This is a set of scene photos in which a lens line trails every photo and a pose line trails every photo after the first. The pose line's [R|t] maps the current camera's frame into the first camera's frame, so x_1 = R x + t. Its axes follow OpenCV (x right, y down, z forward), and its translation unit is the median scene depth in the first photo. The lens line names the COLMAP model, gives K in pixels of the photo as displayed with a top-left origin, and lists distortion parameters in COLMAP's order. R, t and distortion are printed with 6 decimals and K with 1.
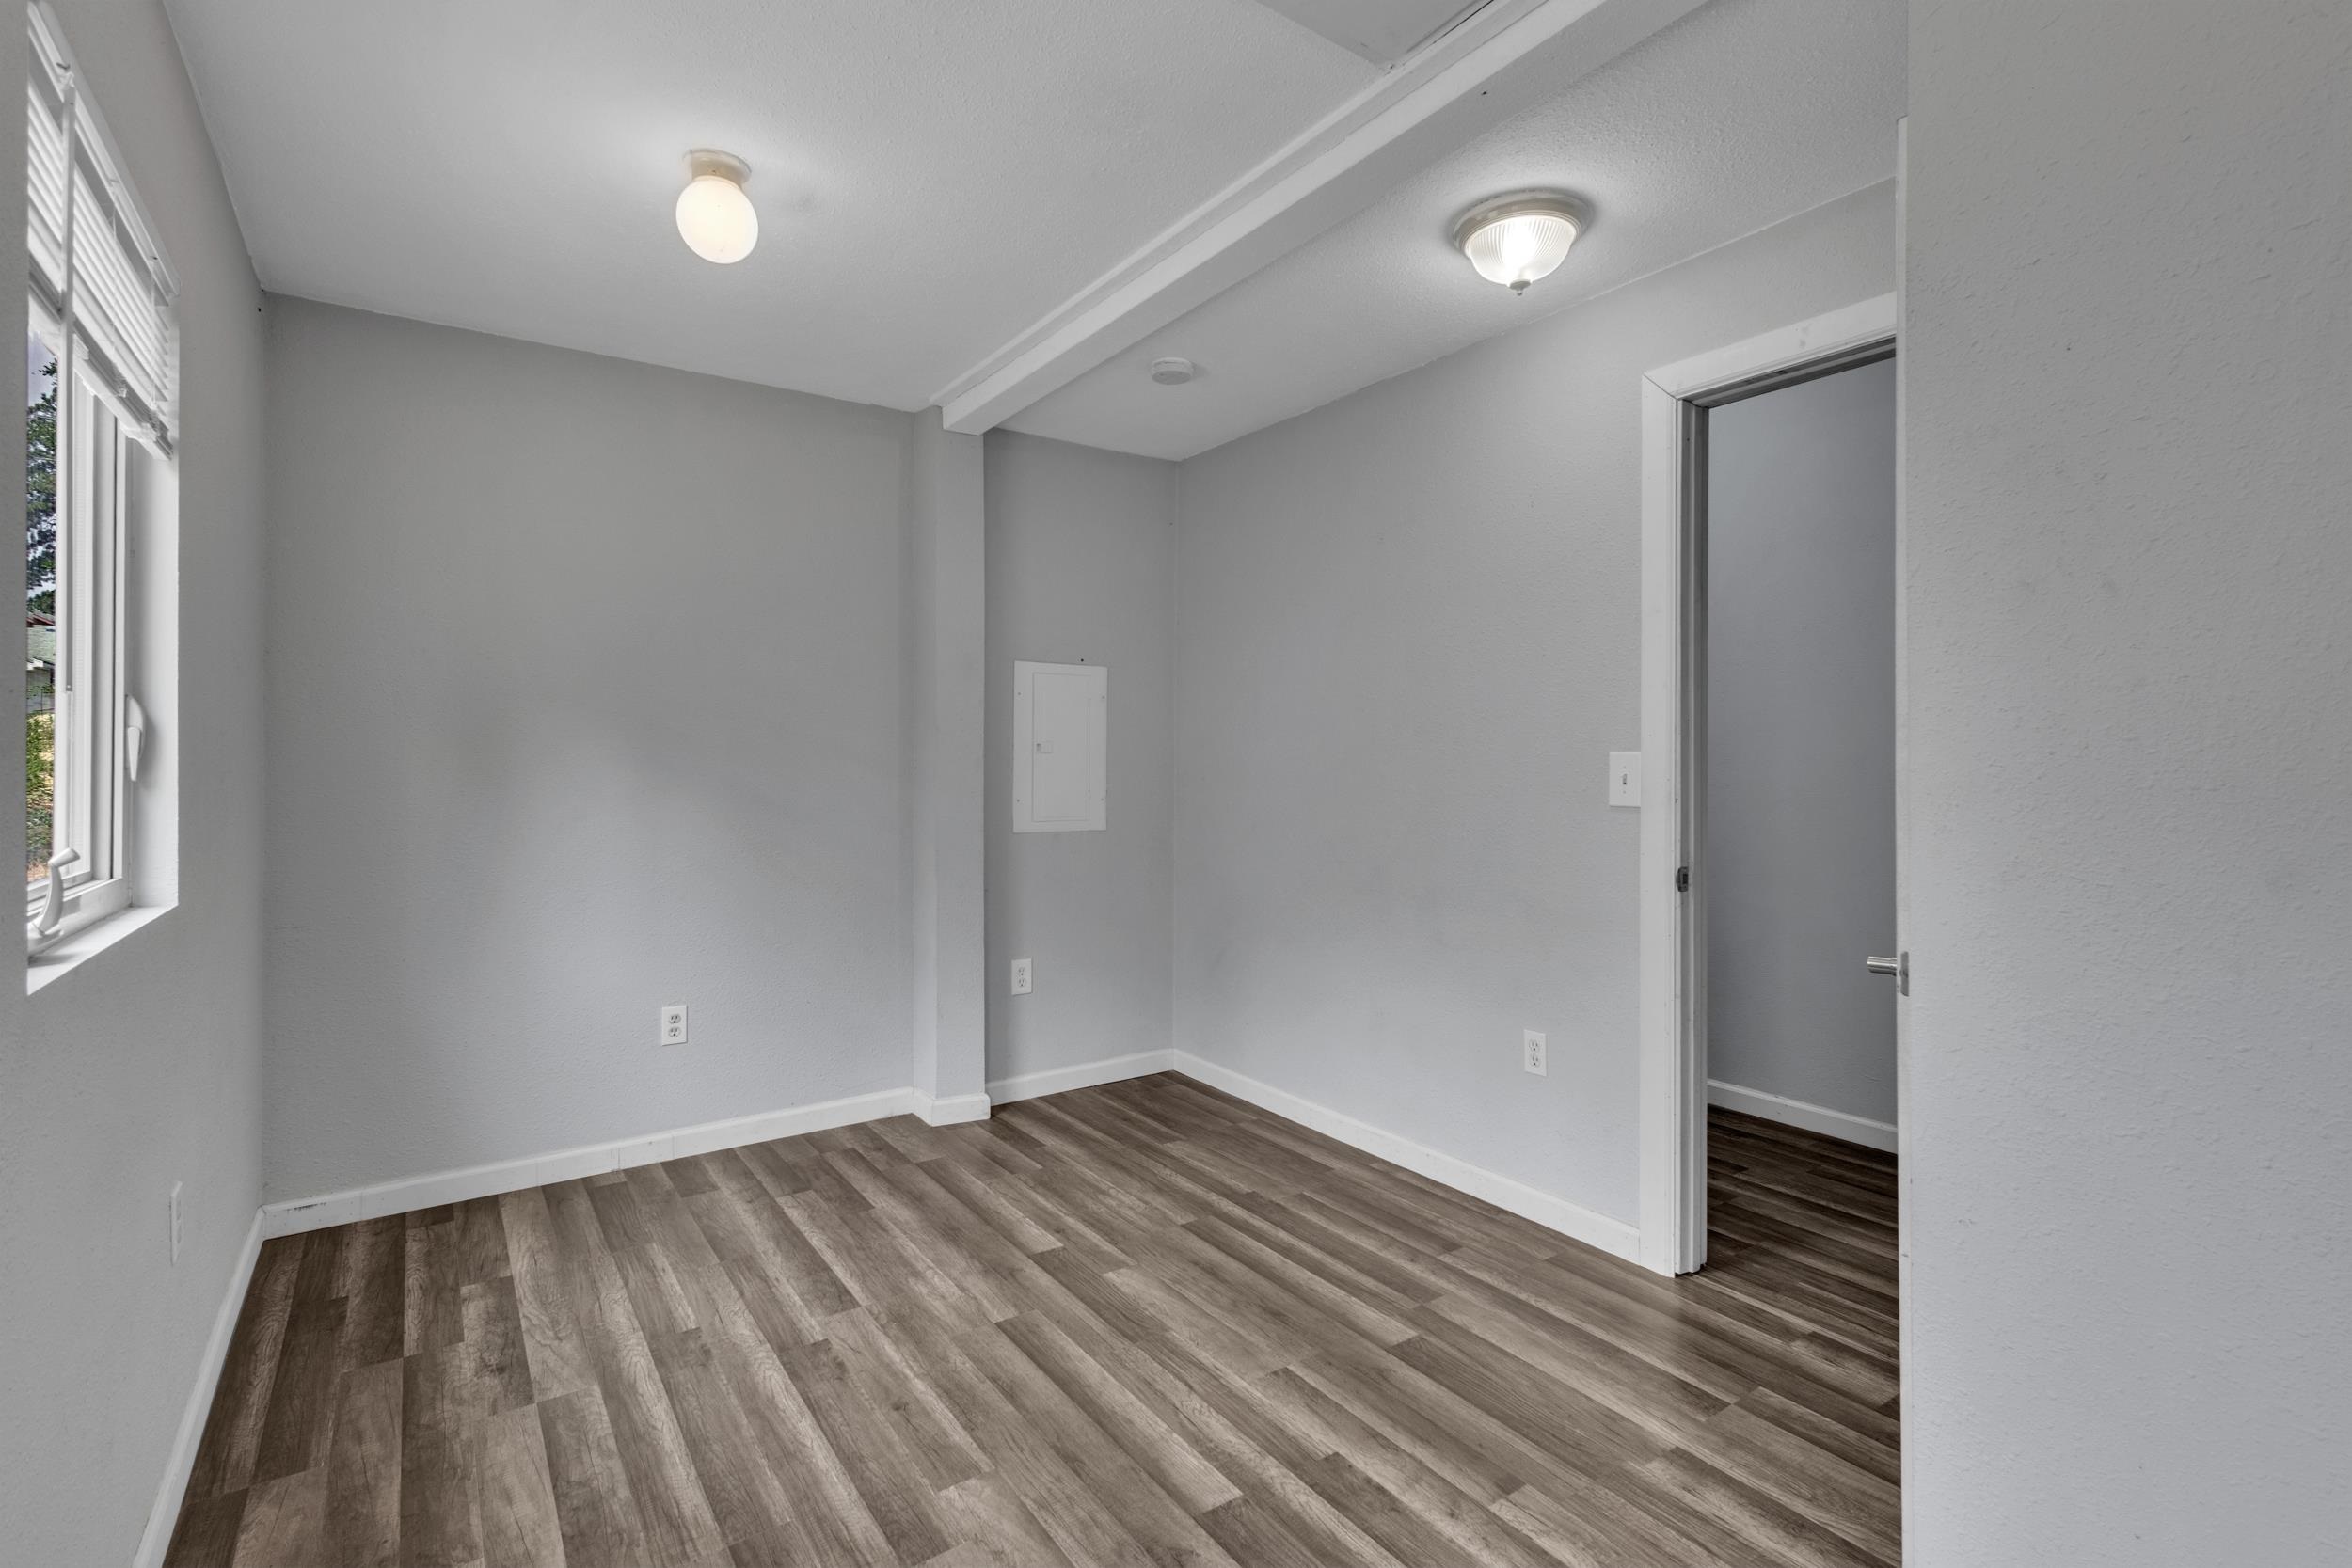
lens RADIAL K [[1084.7, 0, 1175.3], [0, 1084.7, 772.6], [0, 0, 1]] dist [0.010229, -0.000811]
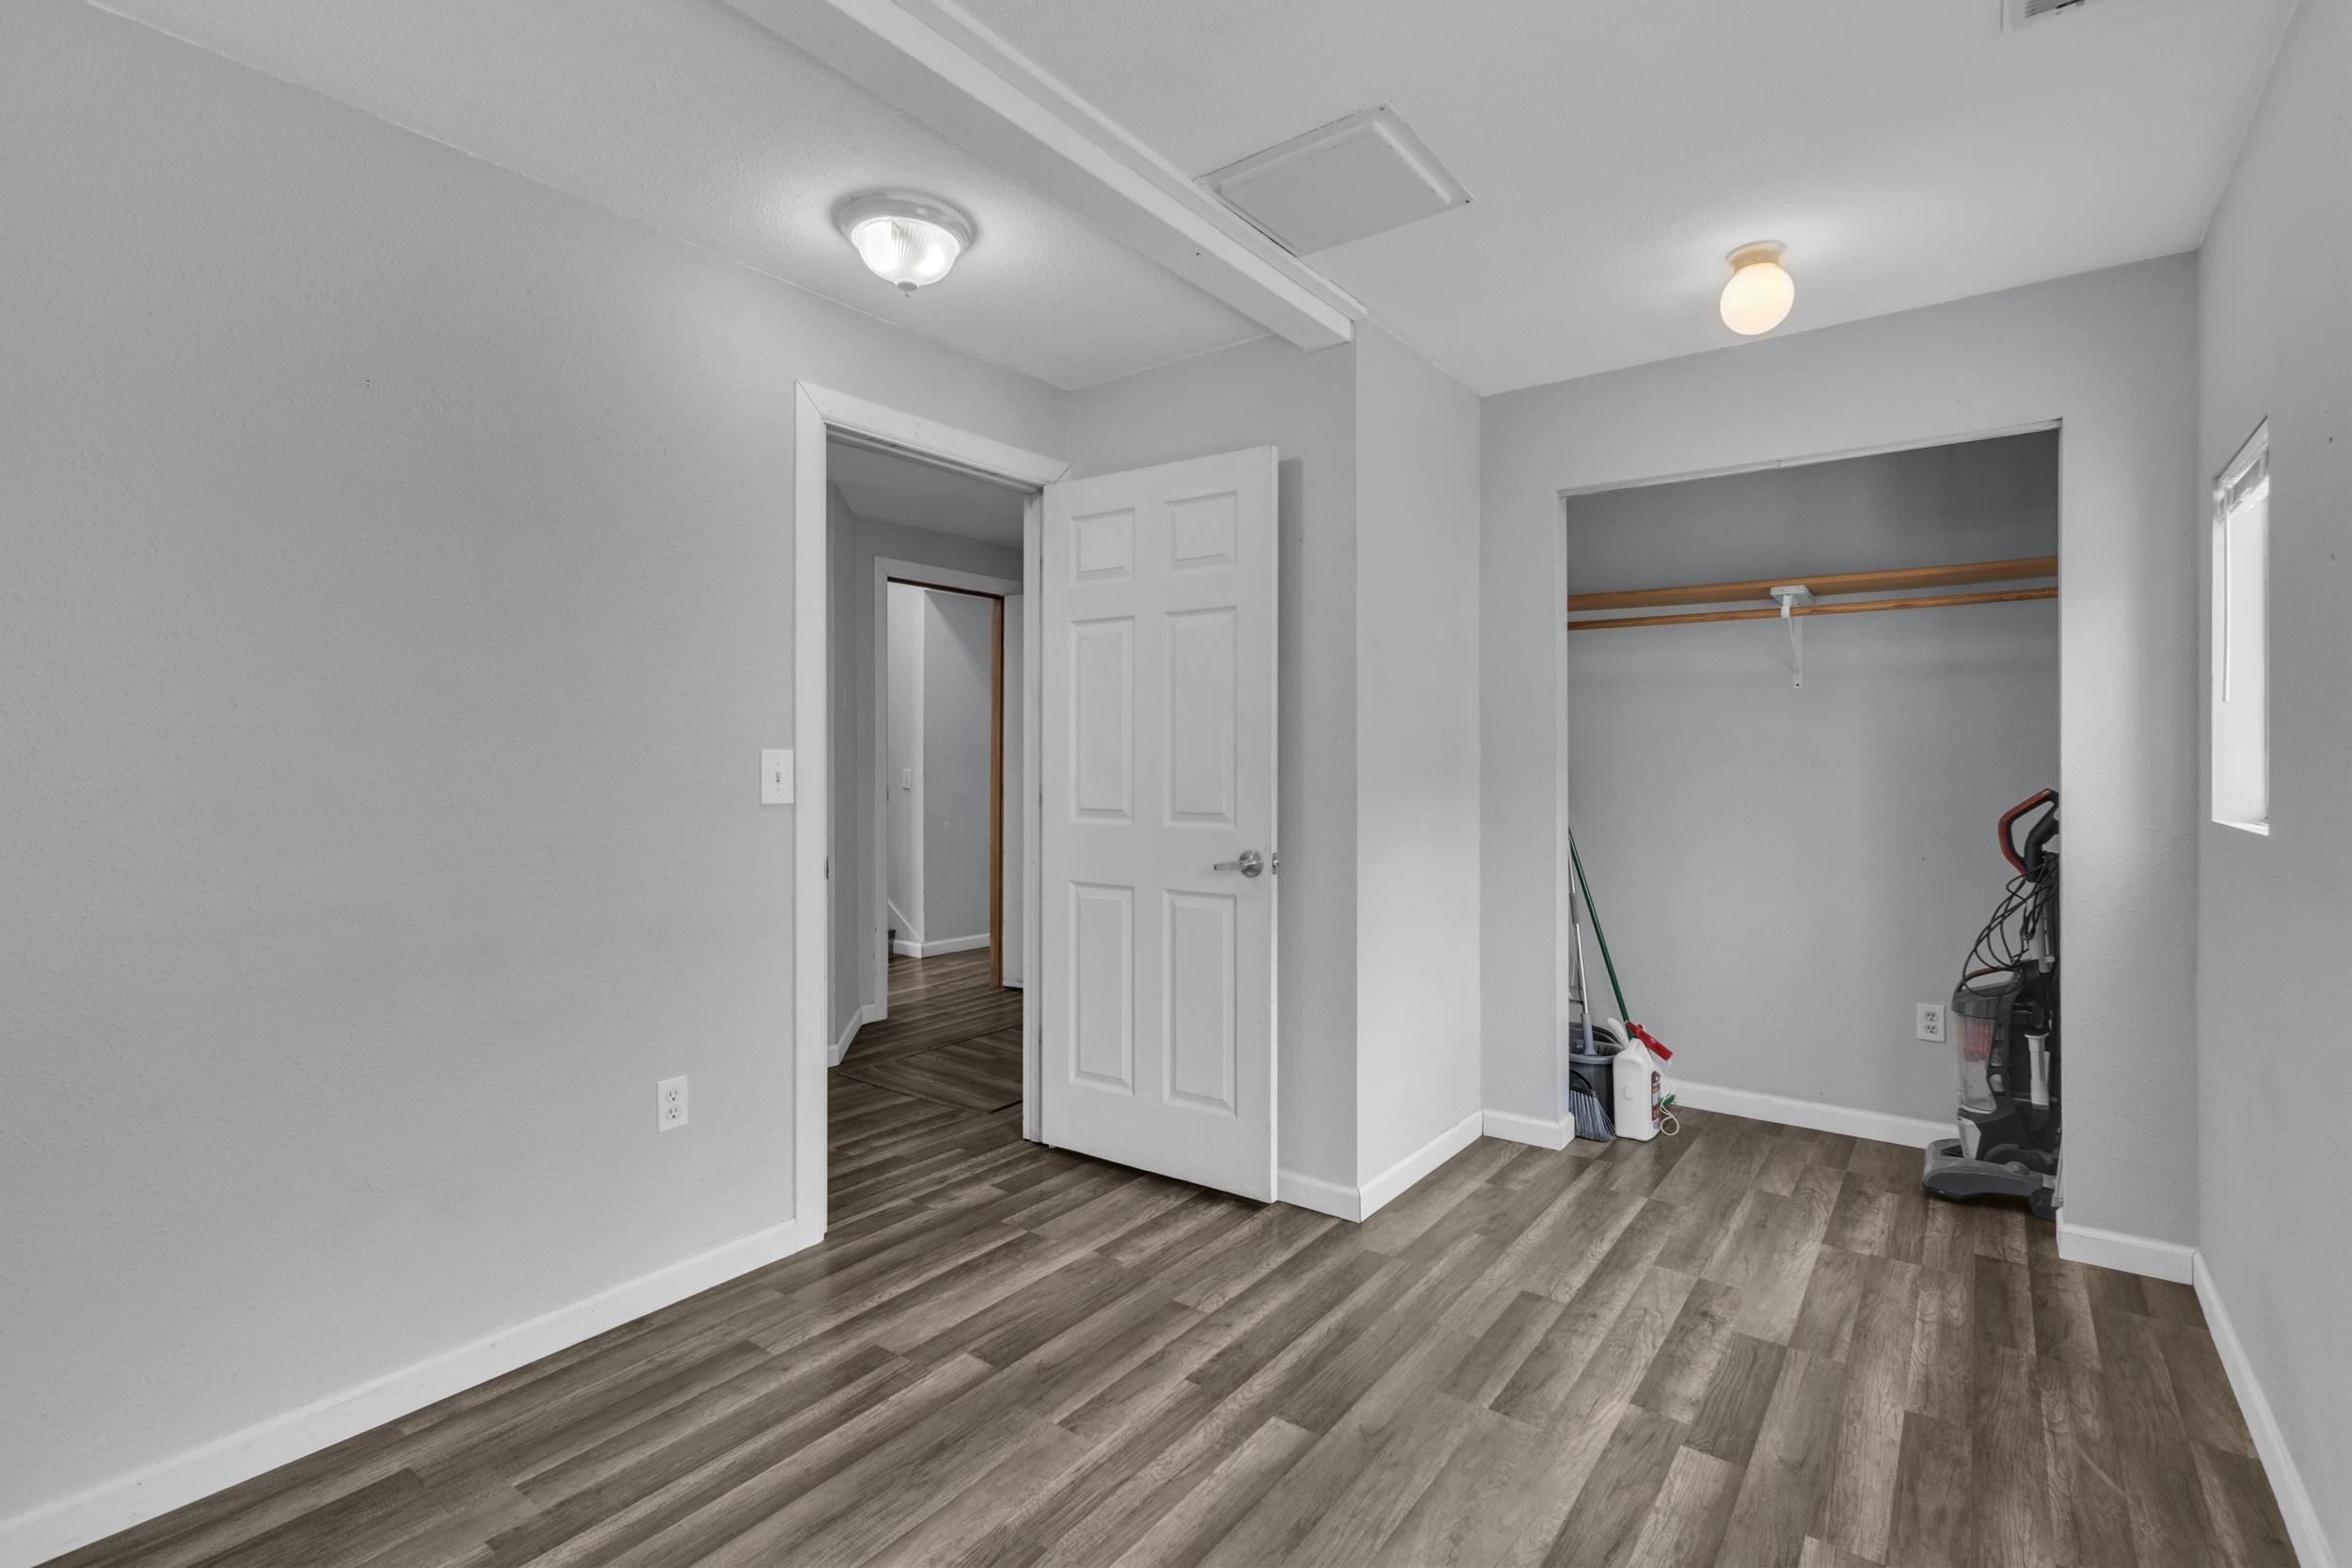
lens RADIAL K [[1084.7, 0, 1179.6], [0, 1084.7, 772.0], [0, 0, 1]] dist [0.010229, -0.000811]
pose [[-0.321189, -0.009883, 0.946964, -0.720754], [0.007227, 0.999891, 0.012887, -0.009660], [-0.946988, 0.010983, -0.321082, 1.086470]]
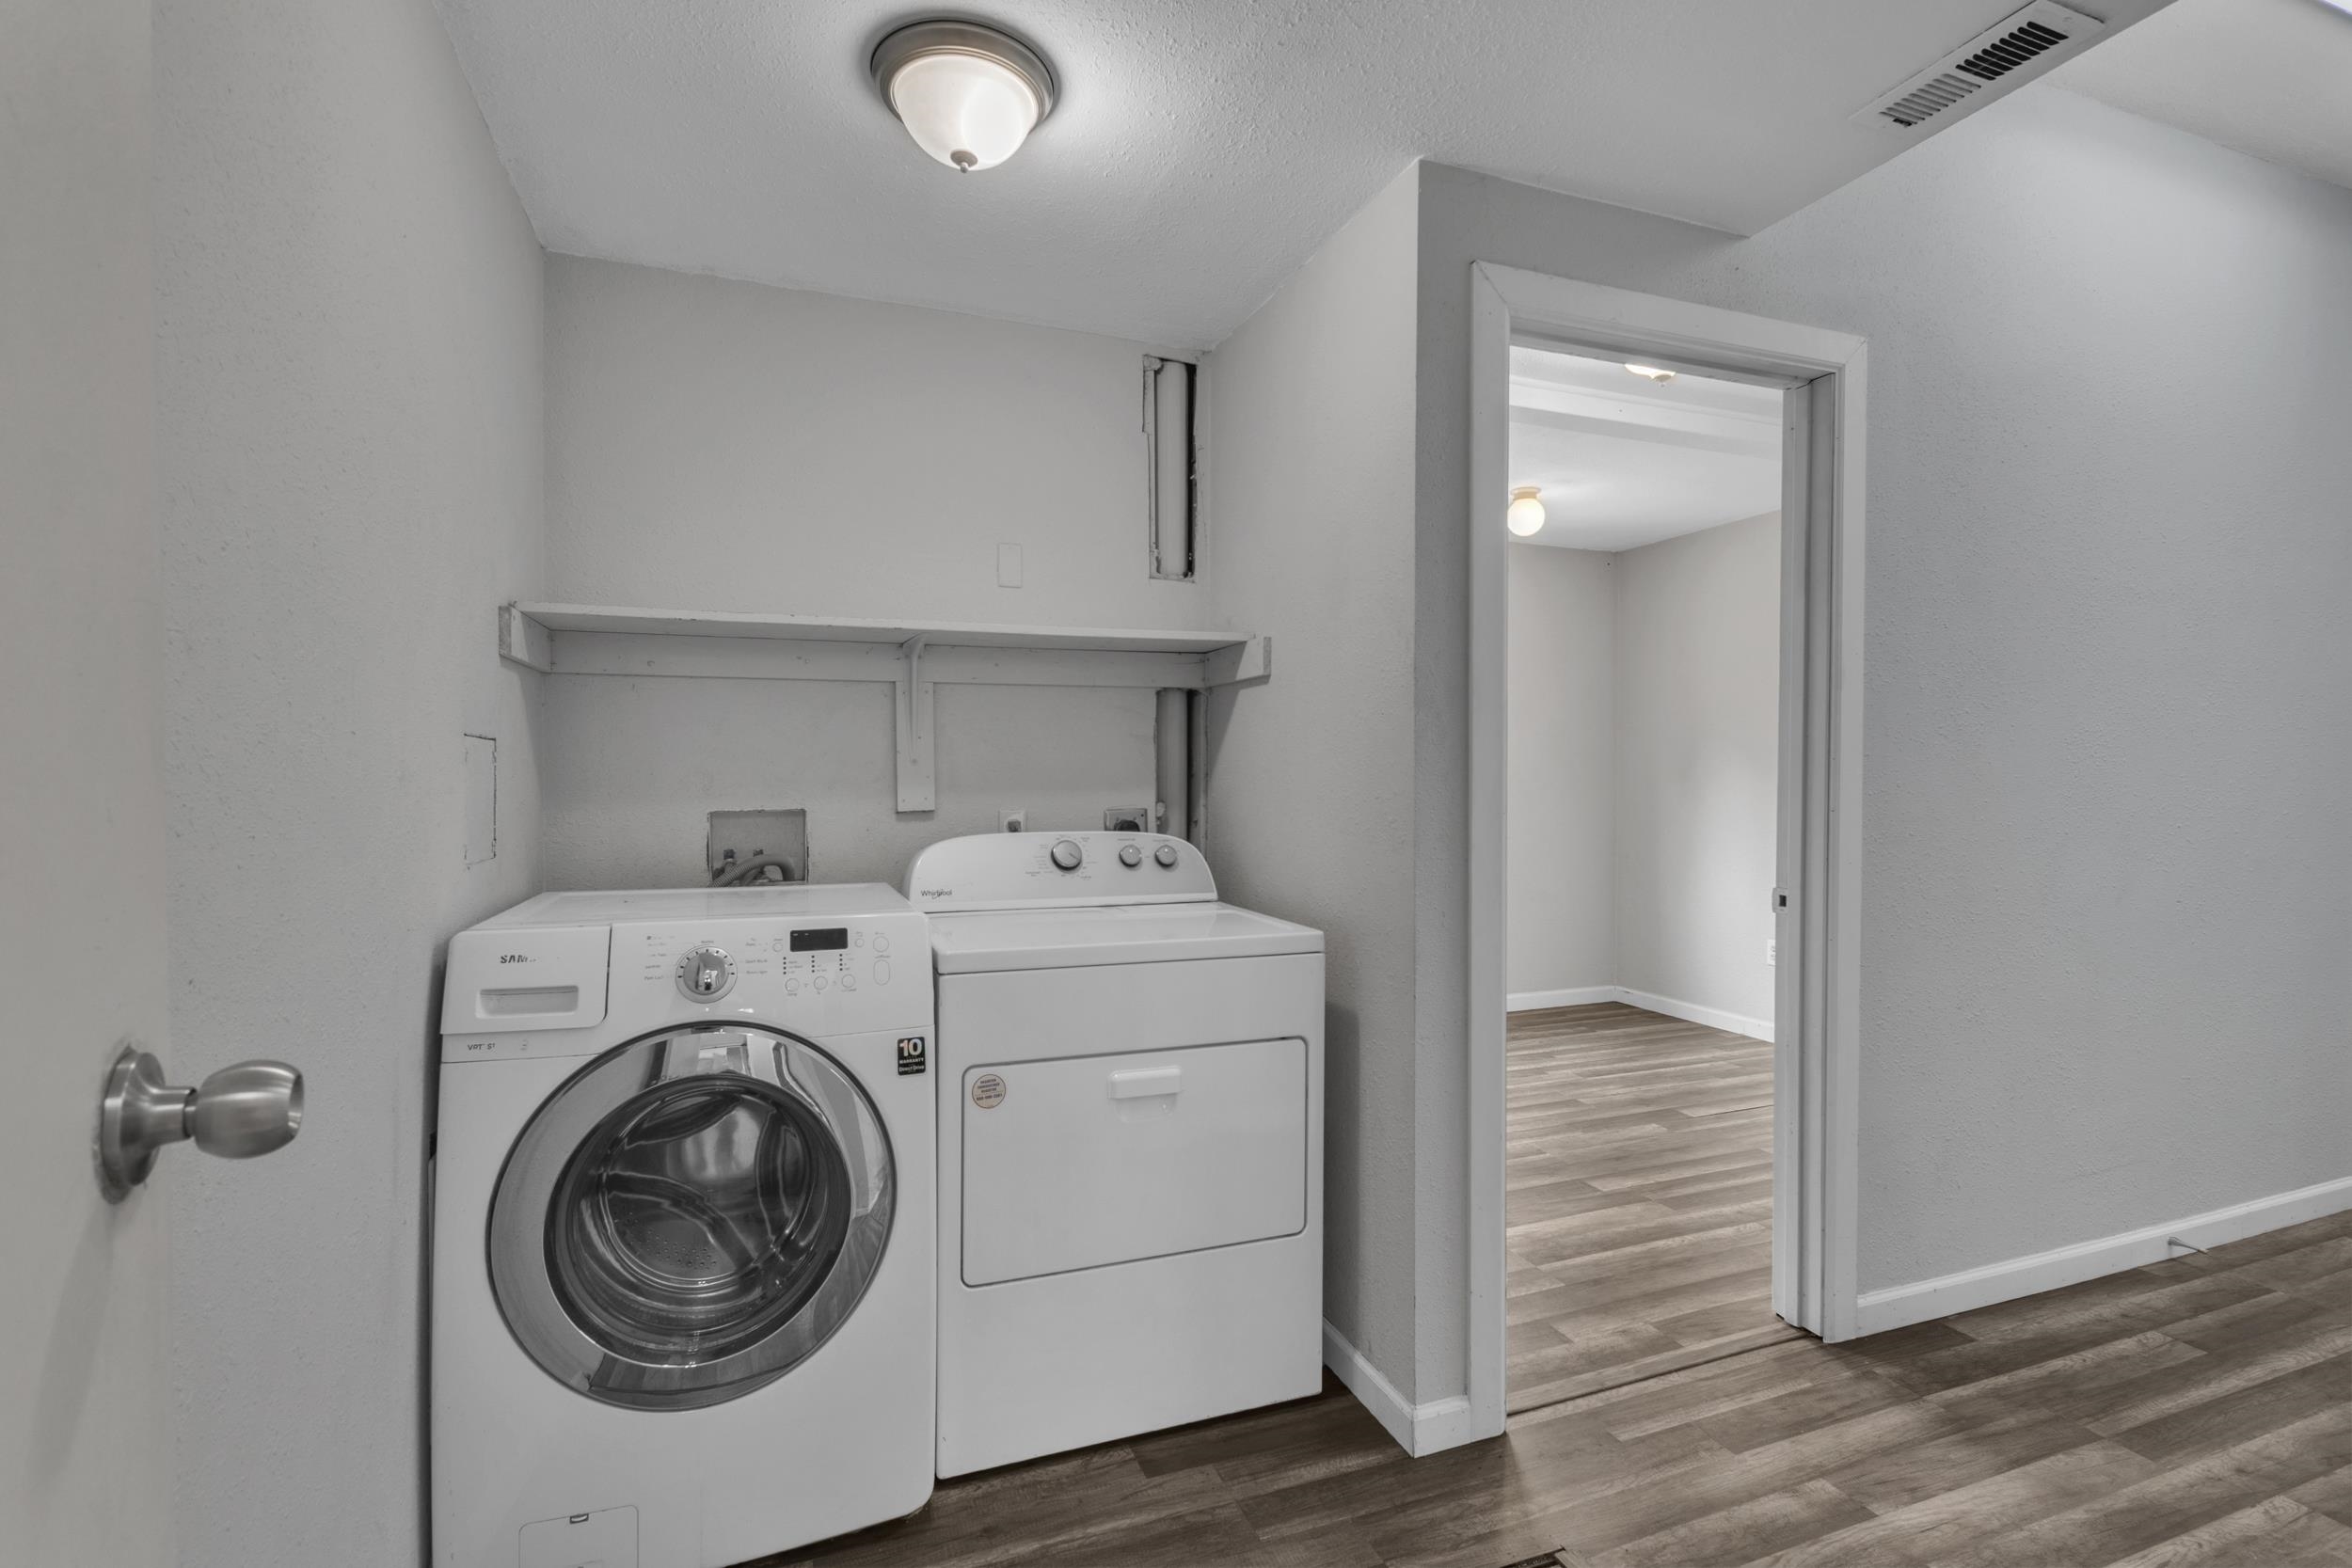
lens RADIAL K [[1084.7, 0, 1173.4], [0, 1084.7, 778.7], [0, 0, 1]] dist [0.010229, -0.000811]
pose [[-0.234043, 0.003352, -0.972220, 1.631394], [-0.009561, 0.999938, 0.005749, -0.008505], [0.972179, 0.010641, -0.233997, 0.760778]]
